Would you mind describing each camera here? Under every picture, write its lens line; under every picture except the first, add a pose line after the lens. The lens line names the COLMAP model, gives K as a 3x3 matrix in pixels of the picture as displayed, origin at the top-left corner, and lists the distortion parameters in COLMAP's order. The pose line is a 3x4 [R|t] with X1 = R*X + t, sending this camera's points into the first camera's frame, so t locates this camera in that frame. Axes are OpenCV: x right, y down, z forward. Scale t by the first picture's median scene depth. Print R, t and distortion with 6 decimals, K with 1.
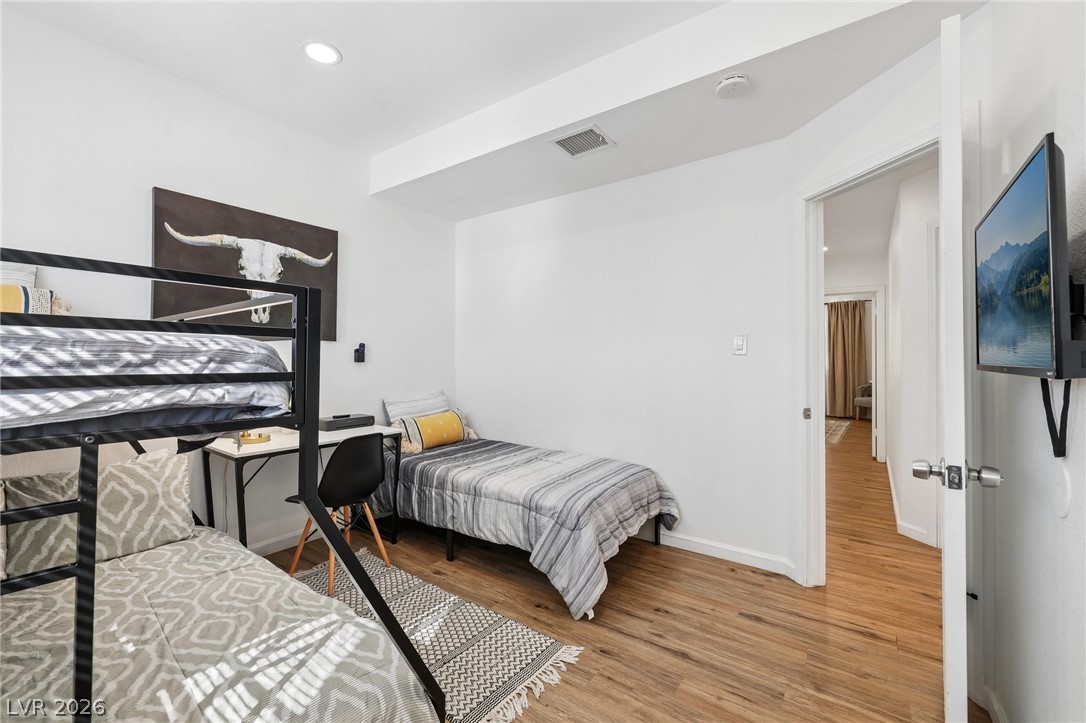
lens RADIAL K [[454.3, 0, 534.7], [0, 454.3, 357.4], [0, 0, 1]] dist [-0.000822, 0.000047]
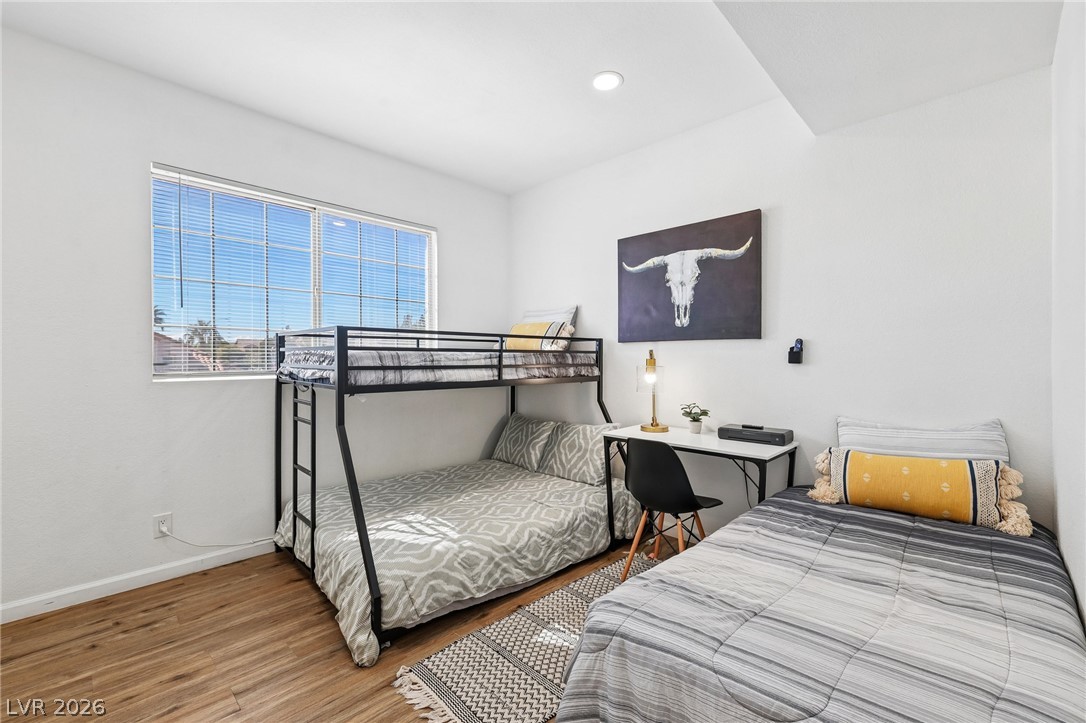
lens RADIAL K [[454.3, 0, 533.9], [0, 454.3, 363.5], [0, 0, 1]] dist [-0.000822, 0.000047]
pose [[-0.142026, 0.007562, -0.989834, 0.662252], [0.004160, 0.999967, 0.007043, 0.004545], [0.989854, -0.003117, -0.142053, 0.998003]]
